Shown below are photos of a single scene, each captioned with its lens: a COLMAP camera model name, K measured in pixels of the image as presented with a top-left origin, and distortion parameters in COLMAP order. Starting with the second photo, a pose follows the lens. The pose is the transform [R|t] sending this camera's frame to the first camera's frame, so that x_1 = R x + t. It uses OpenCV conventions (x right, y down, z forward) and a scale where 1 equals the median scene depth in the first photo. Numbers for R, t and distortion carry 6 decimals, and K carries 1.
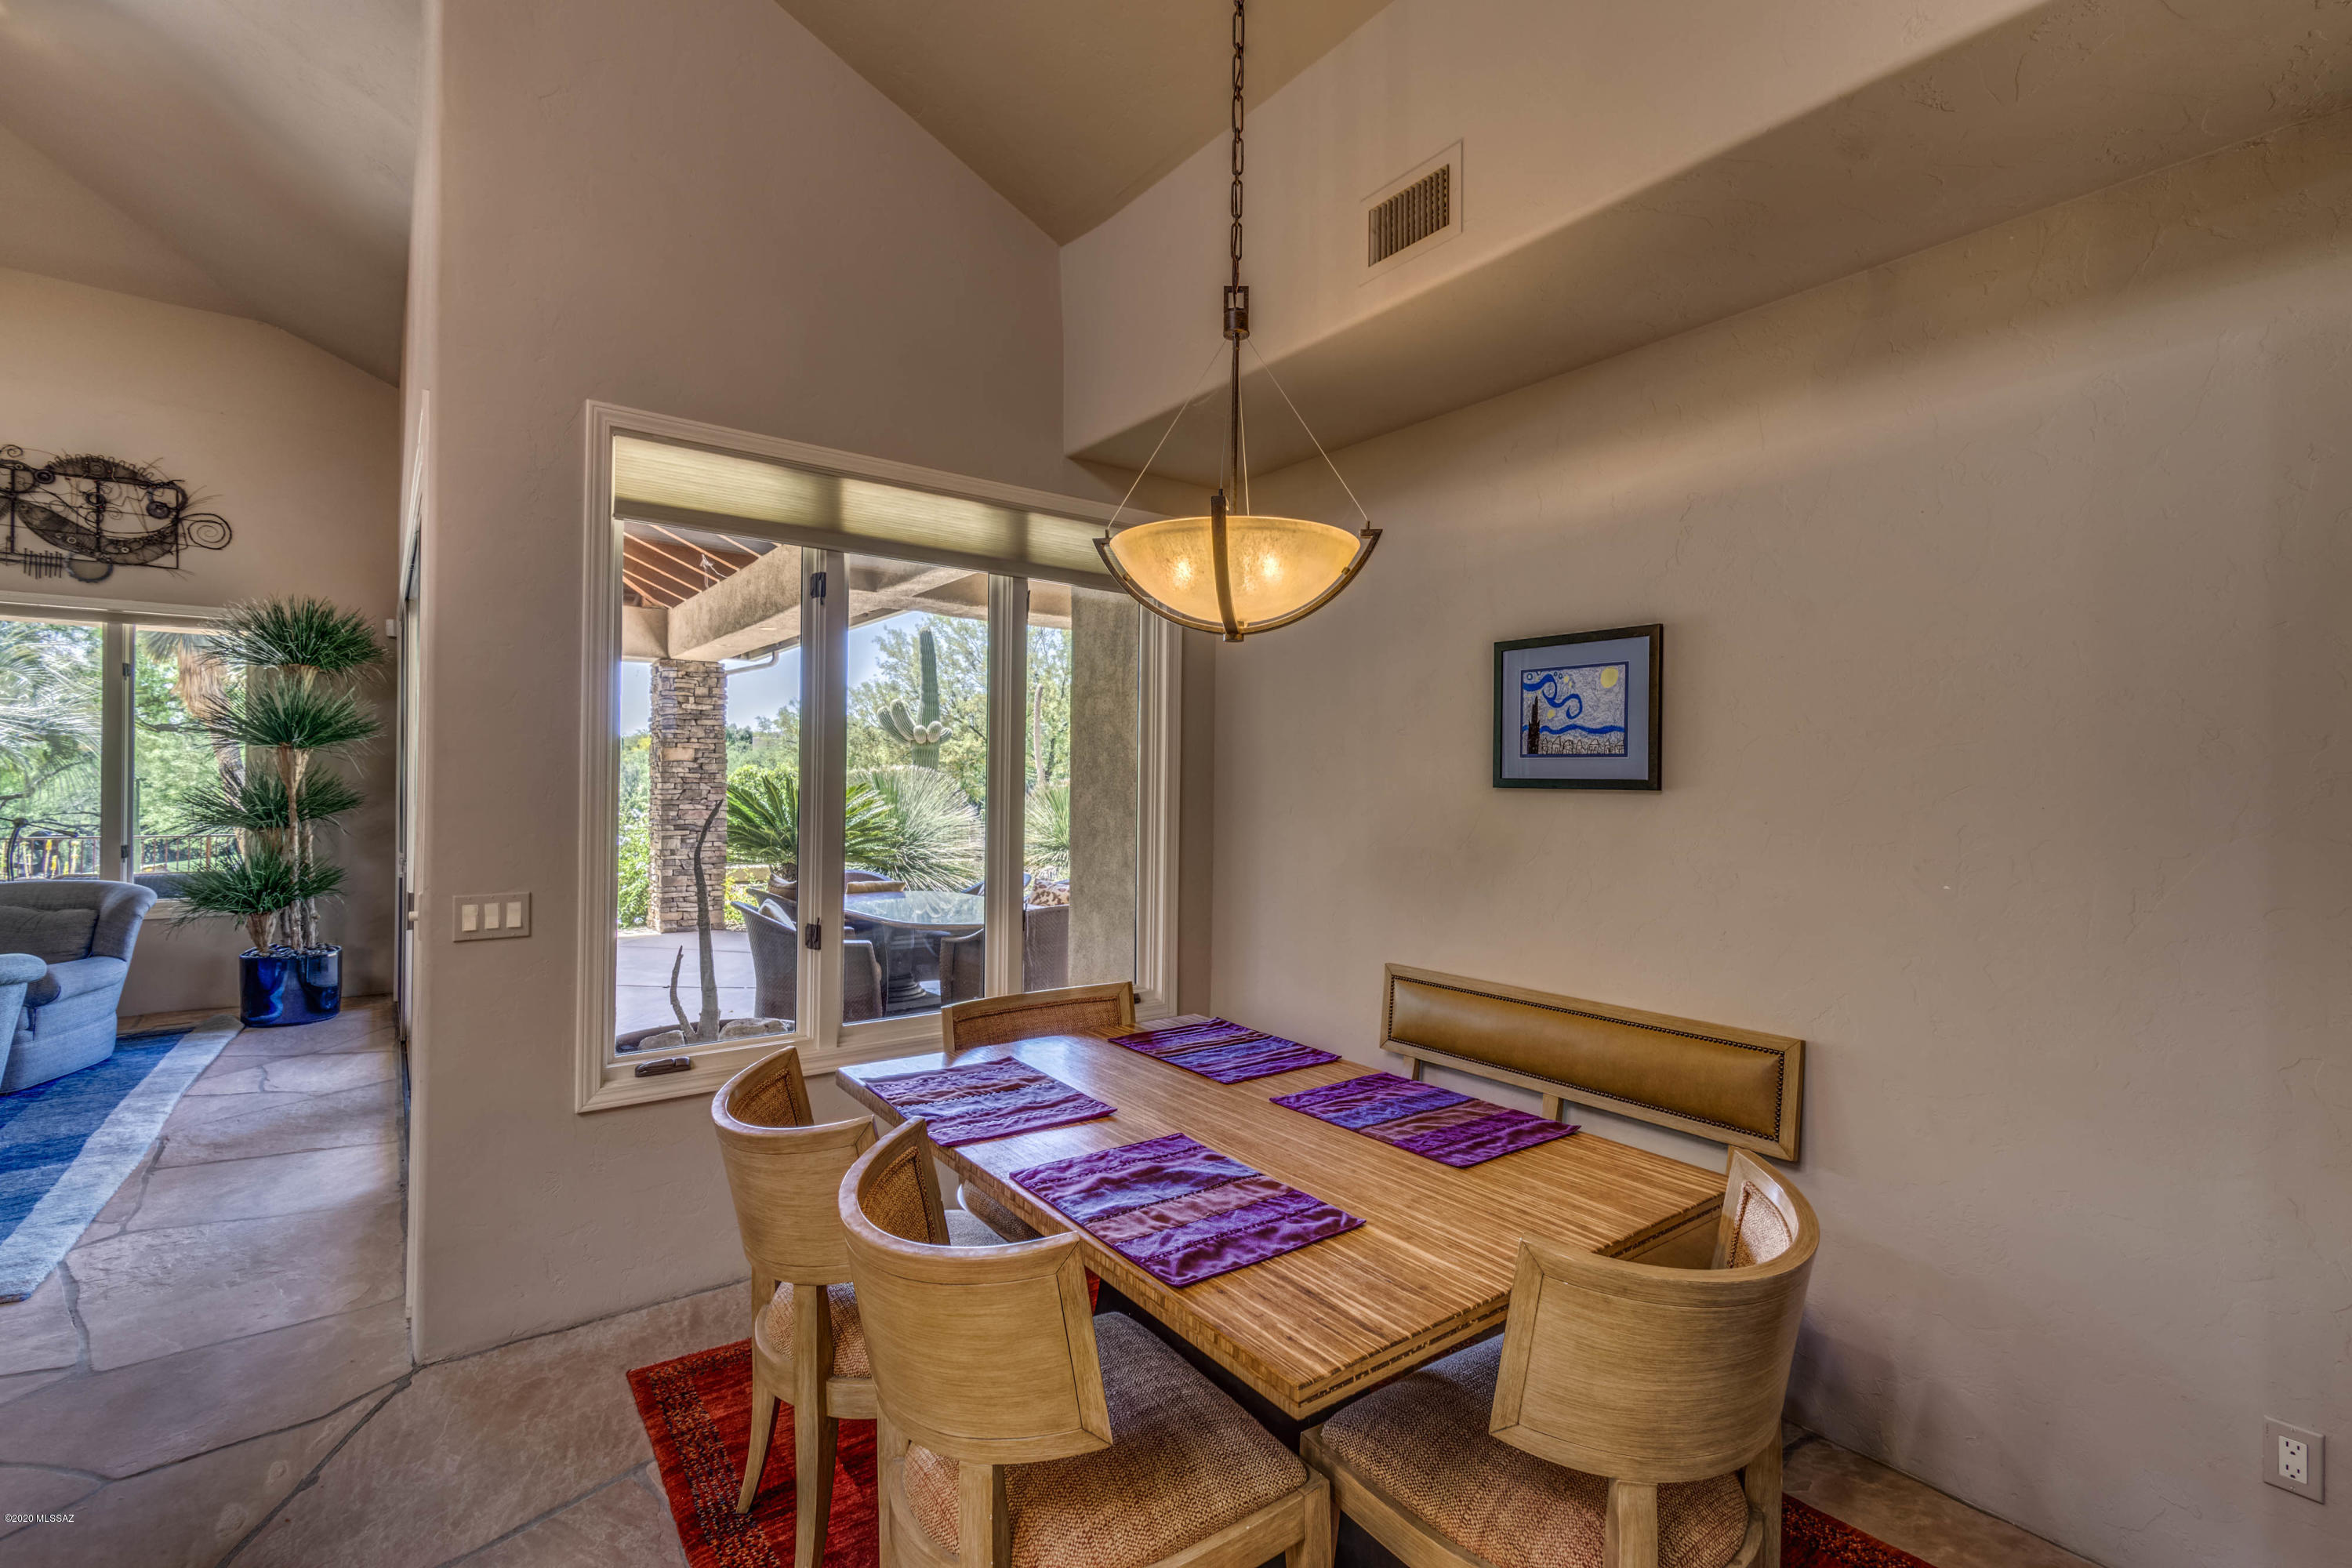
lens RADIAL K [[1039.7, 0, 1180.4], [0, 1039.7, 786.0], [0, 0, 1]] dist [-0.000605, 0.000951]
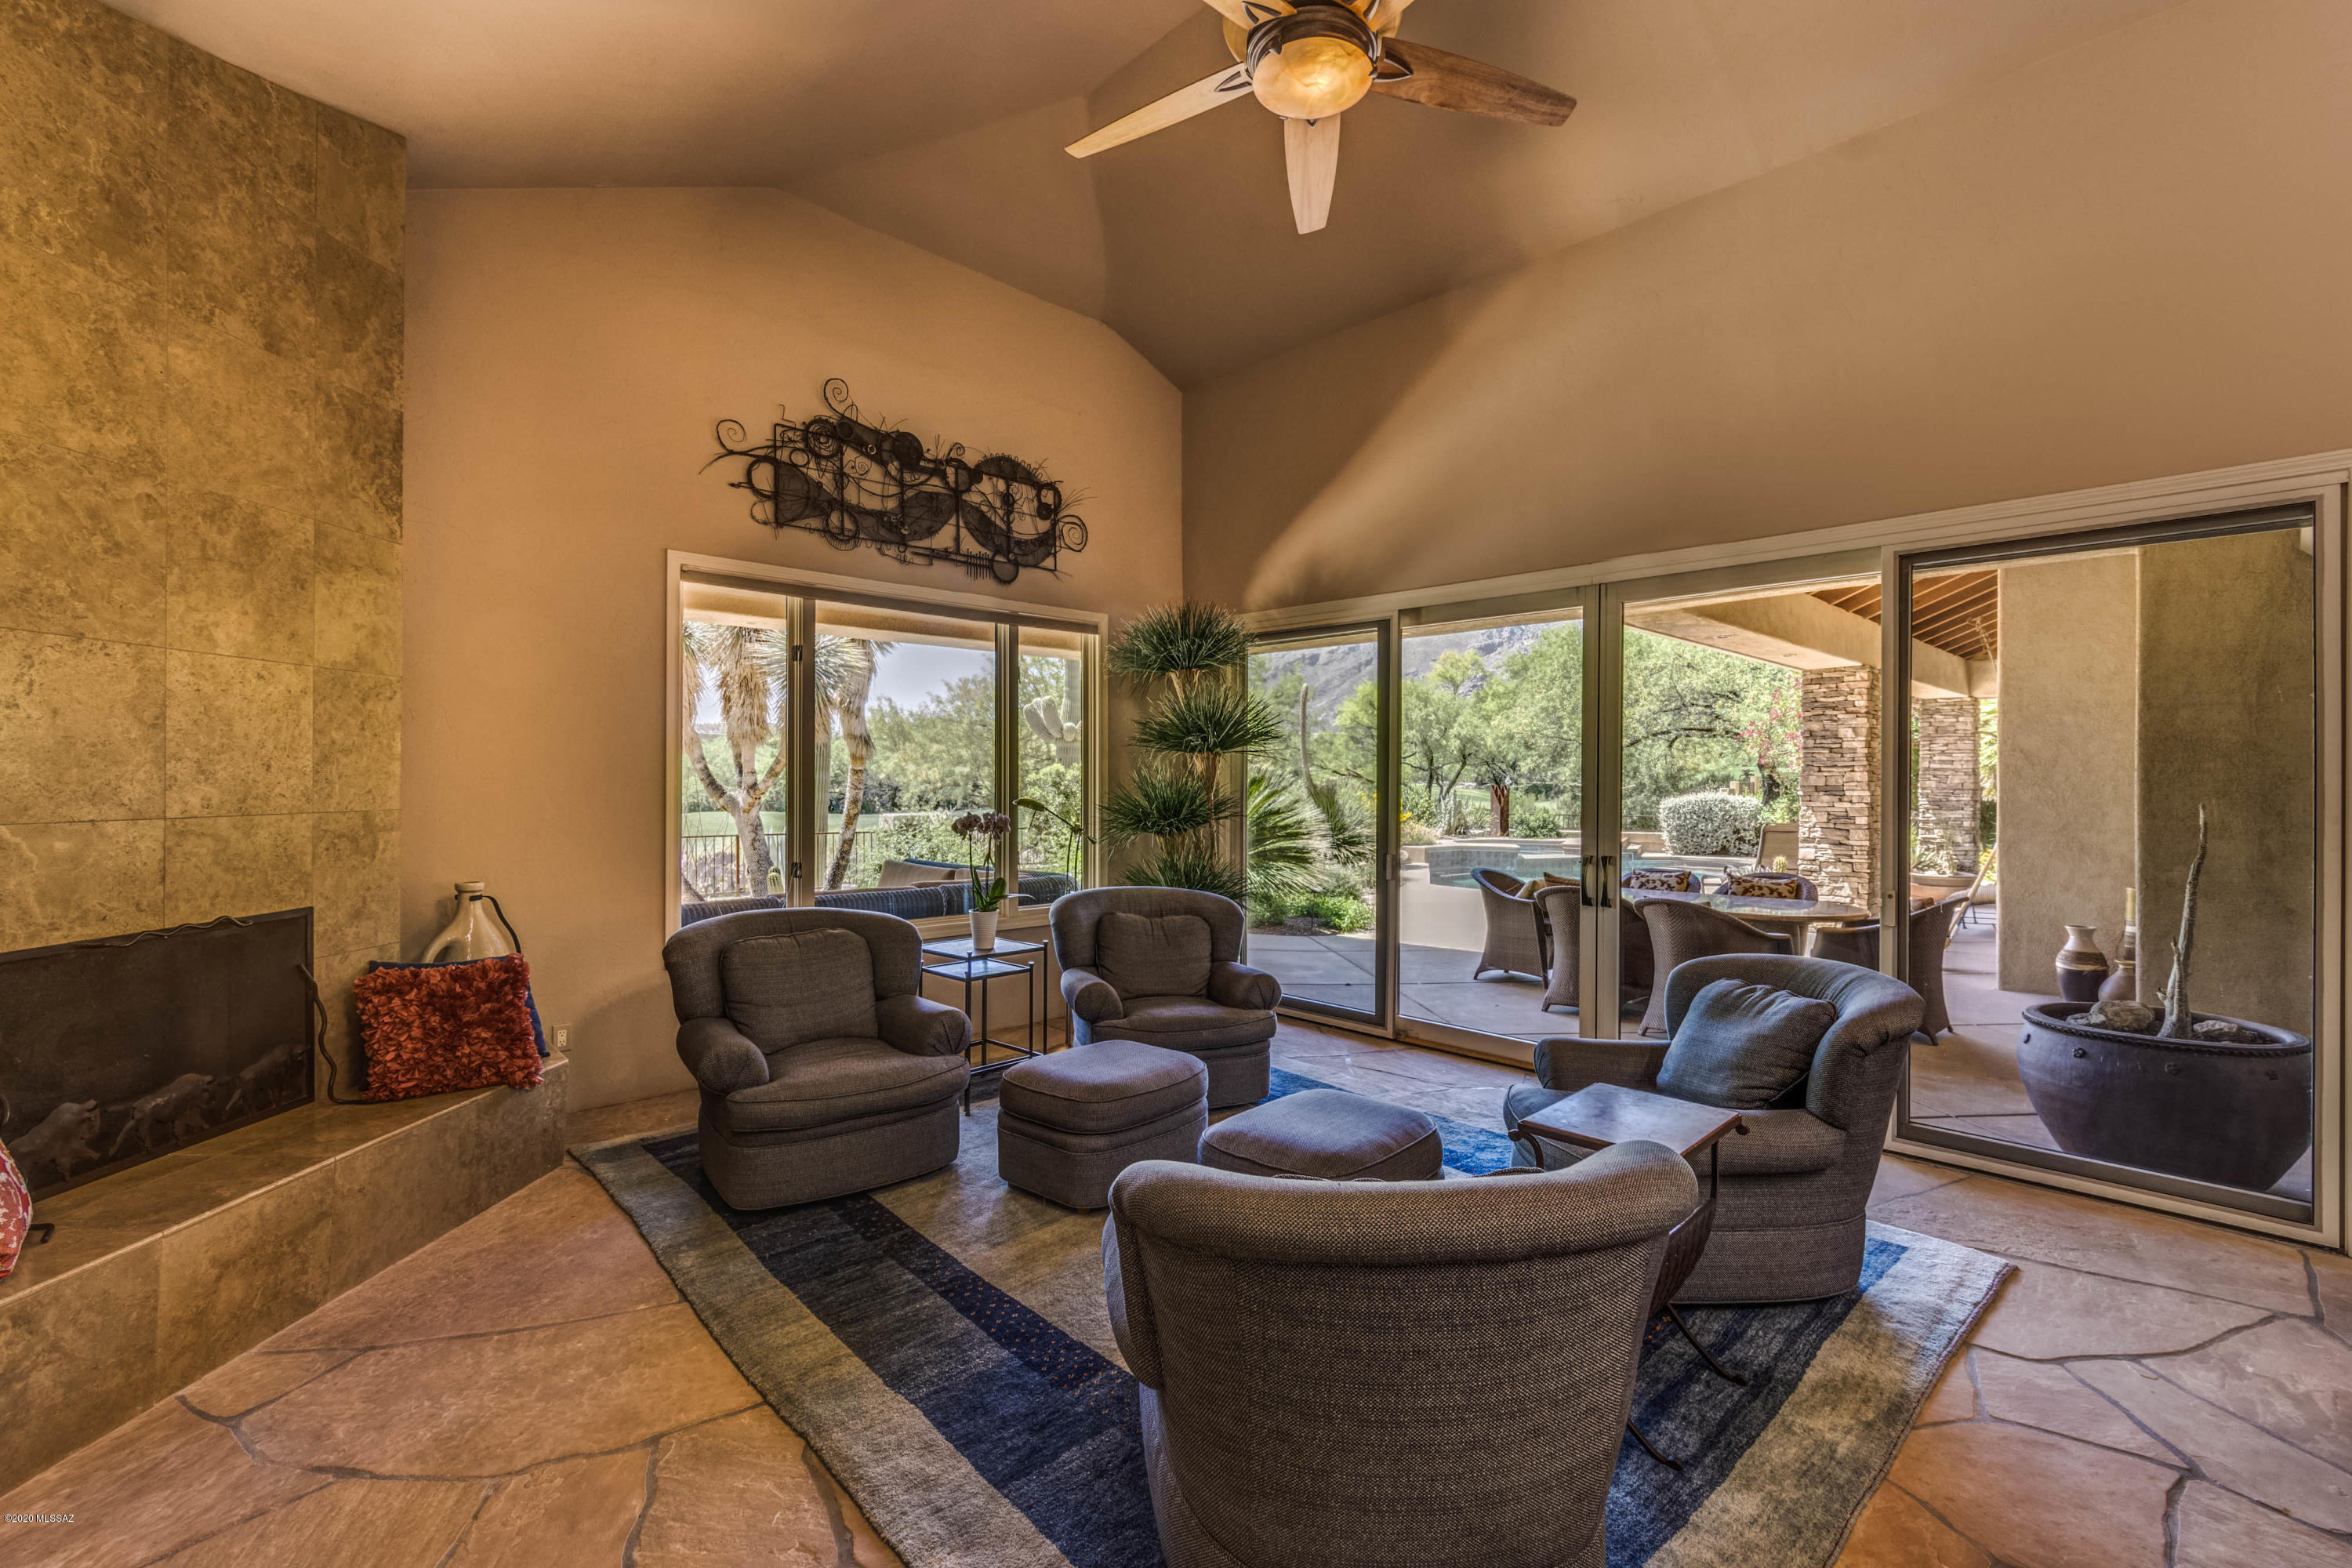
lens RADIAL K [[1039.7, 0, 1177.7], [0, 1039.7, 783.4], [0, 0, 1]] dist [-0.000605, 0.000951]
pose [[0.994219, -0.003617, 0.107310, -1.006679], [0.003364, 0.999991, 0.002544, -0.009481], [-0.107318, -0.002168, 0.994222, 0.005156]]
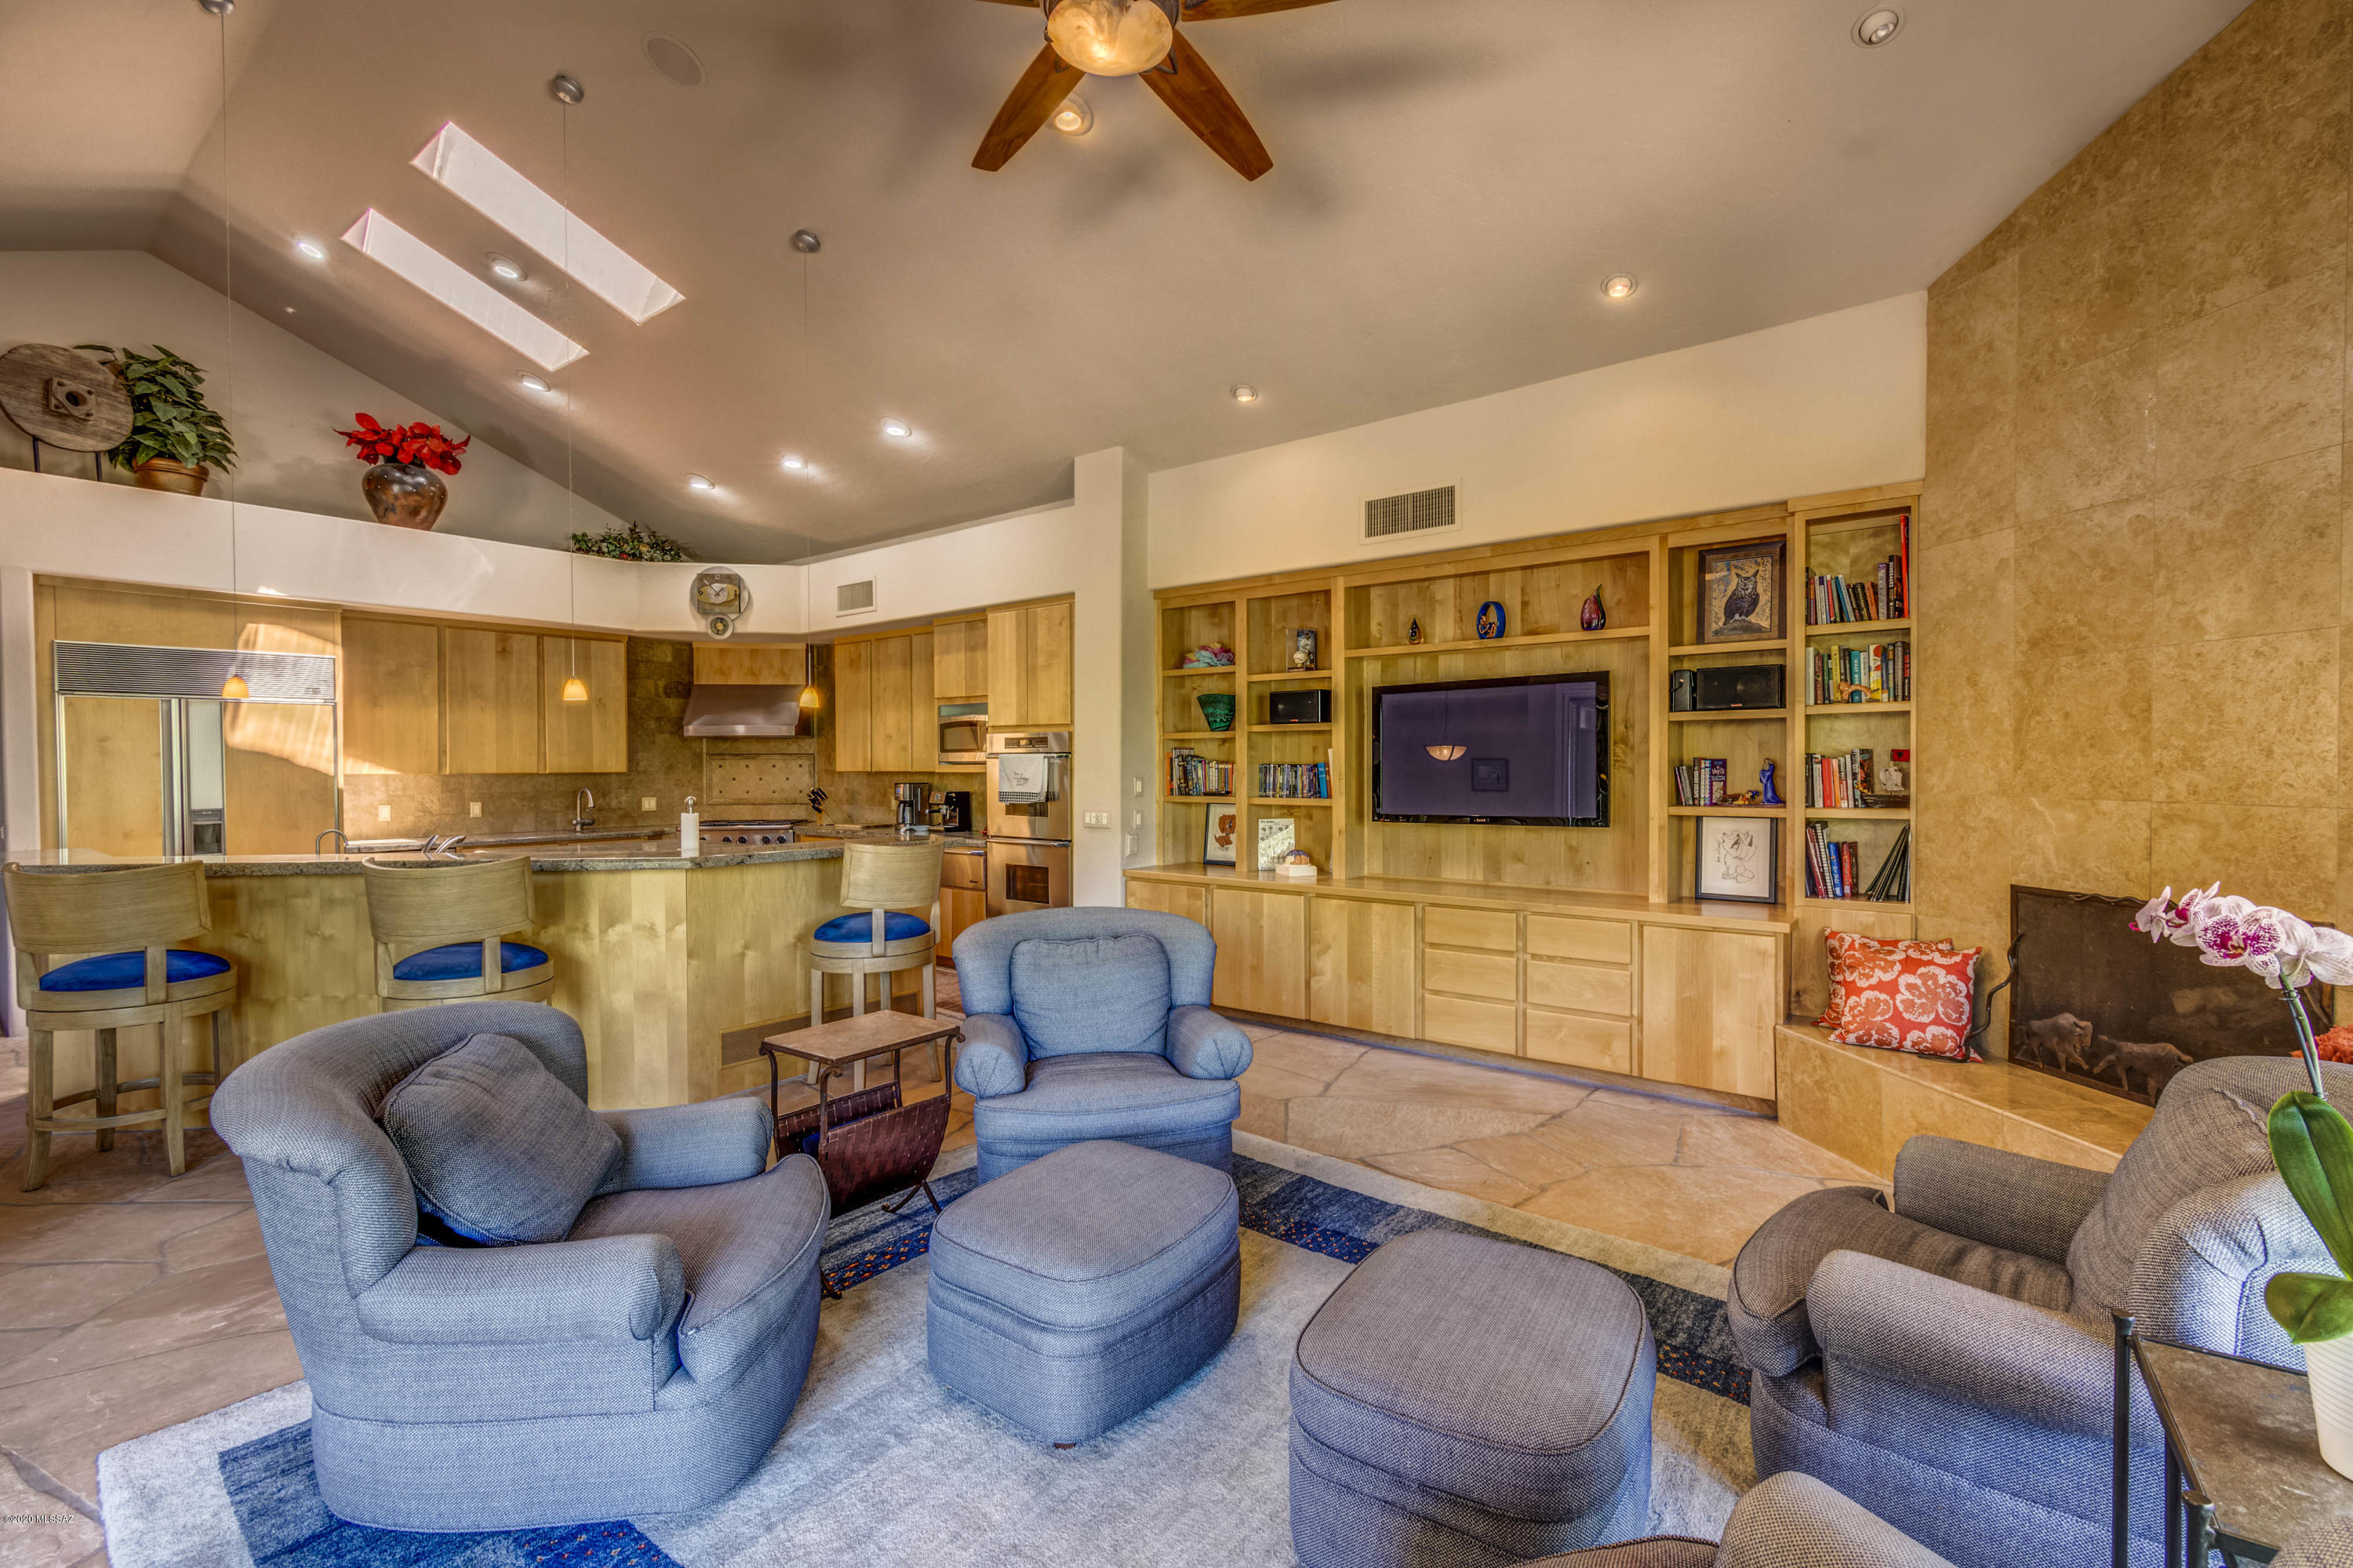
lens RADIAL K [[1040.2, 0, 1180.6], [0, 1040.2, 779.7], [0, 0, 1]] dist [-0.000605, 0.000951]
pose [[-0.969449, -0.001875, -0.245287, -0.811588], [-0.006563, 0.999811, 0.018295, -0.011220], [0.245206, 0.019346, -0.969278, 0.921037]]
